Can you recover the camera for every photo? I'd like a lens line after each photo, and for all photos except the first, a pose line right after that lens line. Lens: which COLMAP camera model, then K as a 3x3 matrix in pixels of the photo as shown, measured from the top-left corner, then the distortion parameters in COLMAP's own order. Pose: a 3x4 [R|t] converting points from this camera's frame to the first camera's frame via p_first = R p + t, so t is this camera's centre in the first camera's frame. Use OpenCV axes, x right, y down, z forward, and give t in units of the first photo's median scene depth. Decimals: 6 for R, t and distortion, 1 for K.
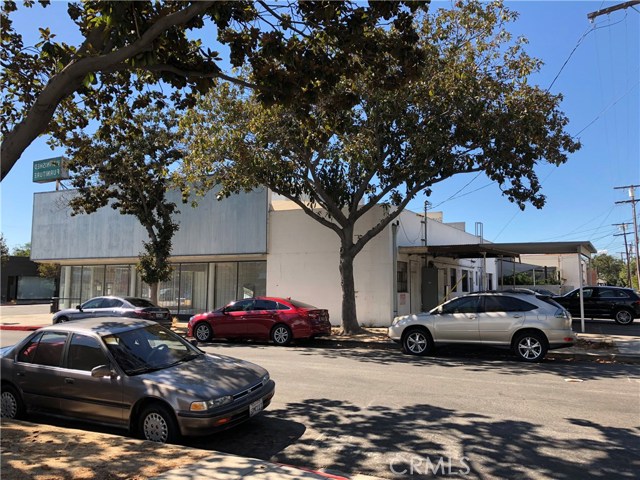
lens RADIAL K [[527.8, 0, 320.0], [0, 527.8, 240.0], [0, 0, 1]] dist [0.006154, -0.062847]
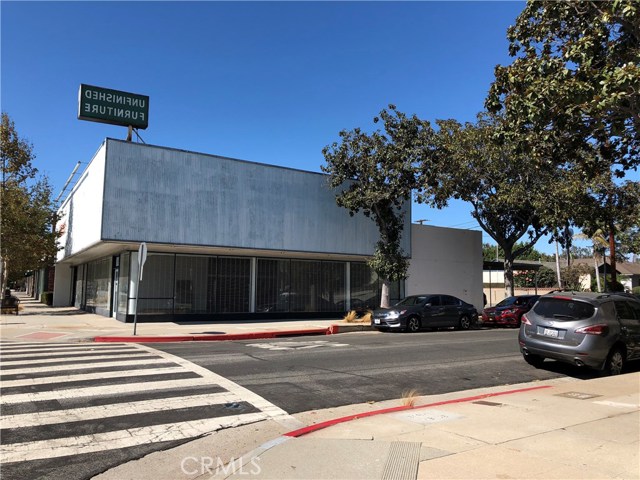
lens RADIAL K [[527.8, 0, 320.0], [0, 527.8, 240.0], [0, 0, 1]] dist [0.006154, -0.062847]
pose [[0.489101, 0.078752, 0.868665, -1.403876], [-0.094098, 0.994867, -0.037211, 0.053484], [-0.867136, -0.063540, 0.494001, 0.631963]]
